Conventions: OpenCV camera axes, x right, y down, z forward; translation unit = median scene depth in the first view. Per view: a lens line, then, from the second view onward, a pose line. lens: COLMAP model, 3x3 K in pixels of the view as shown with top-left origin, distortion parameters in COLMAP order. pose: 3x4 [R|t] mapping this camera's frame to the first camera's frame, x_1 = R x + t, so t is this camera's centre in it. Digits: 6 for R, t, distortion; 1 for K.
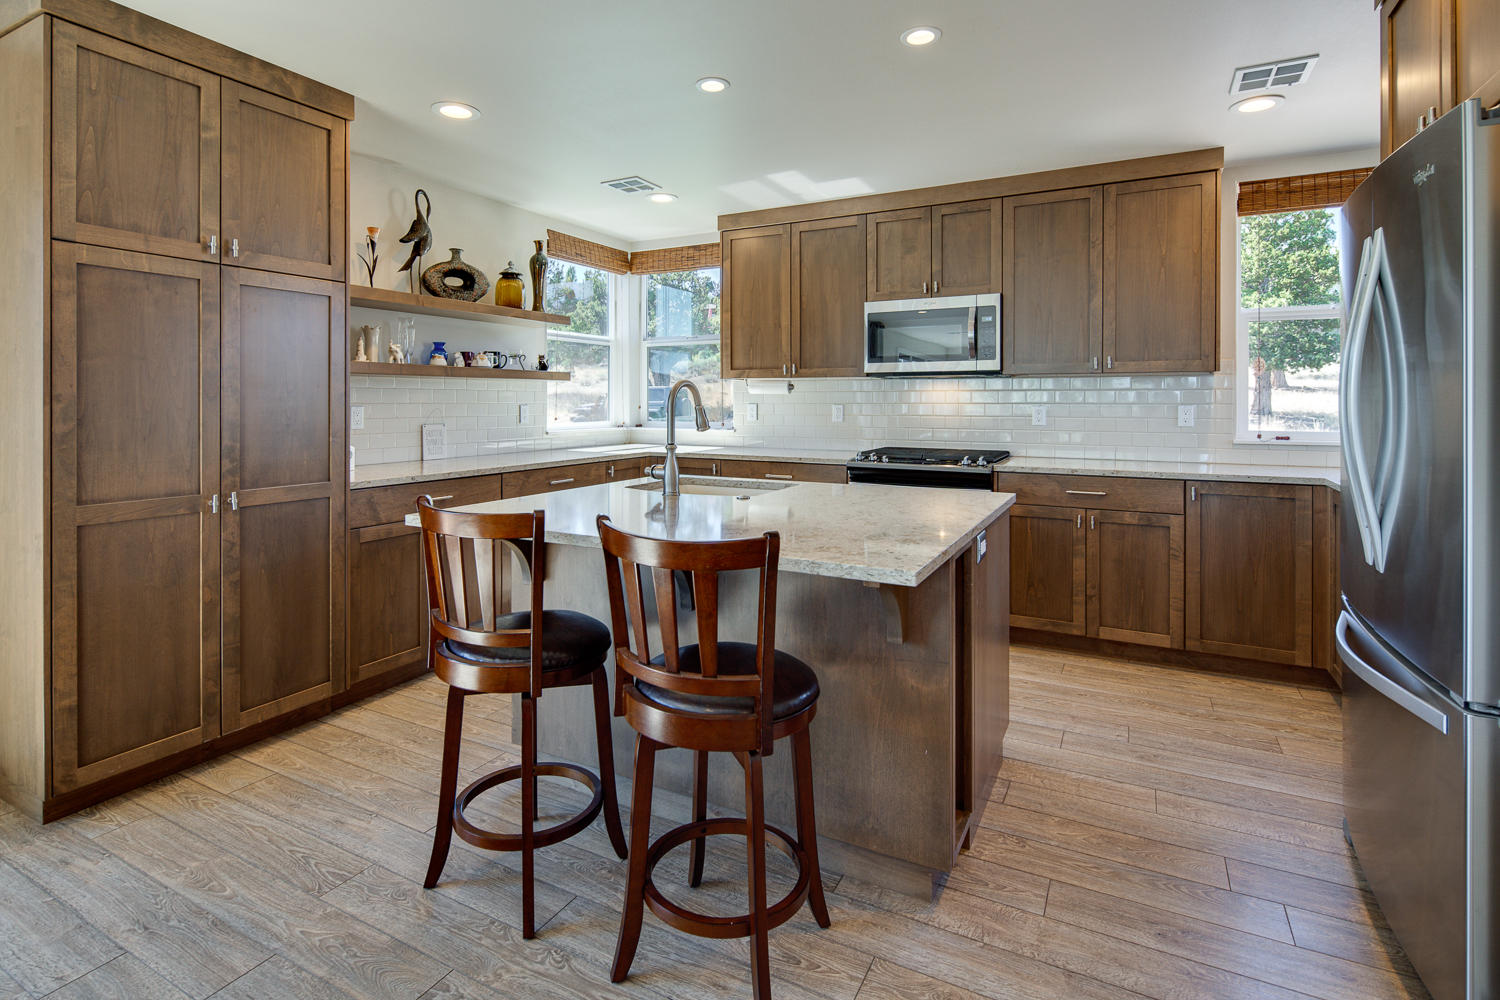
lens RADIAL K [[737.3, 0, 731.6], [0, 737.3, 403.3], [0, 0, 1]] dist [-0.002244, -0.000605]
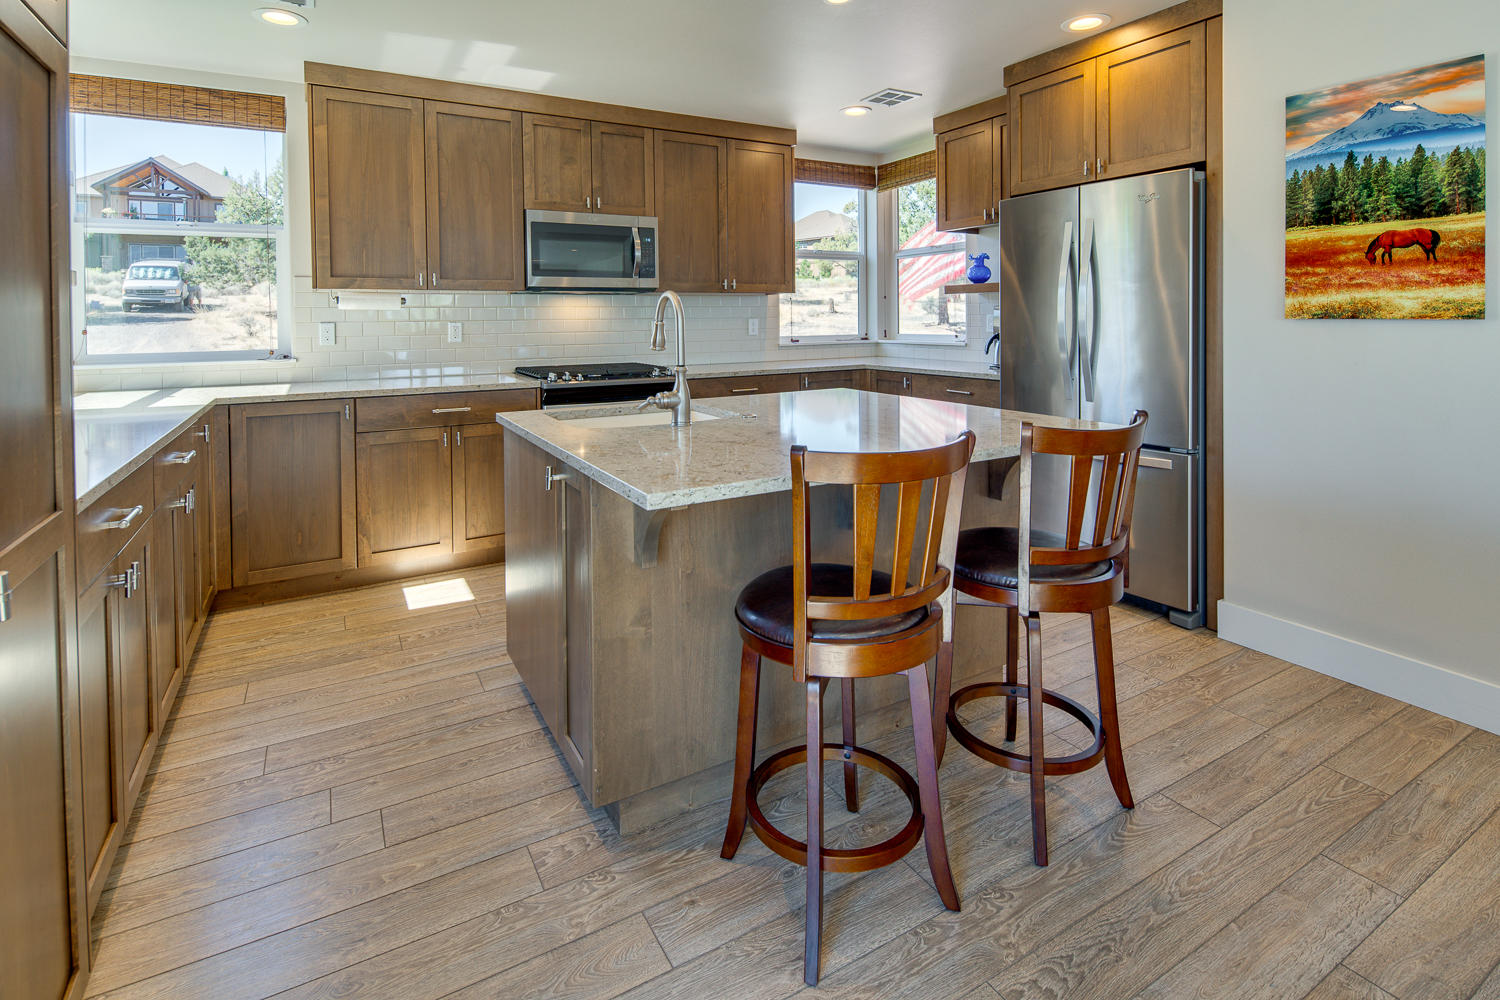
lens RADIAL K [[735.4, 0, 738.1], [0, 735.4, 331.6], [0, 0, 1]] dist [-0.001045, -0.001896]
pose [[0.532717, -0.023261, 0.845974, -0.486682], [0.013066, 0.999729, 0.019261, 0.000783], [-0.846193, 0.000793, 0.532876, 0.314386]]
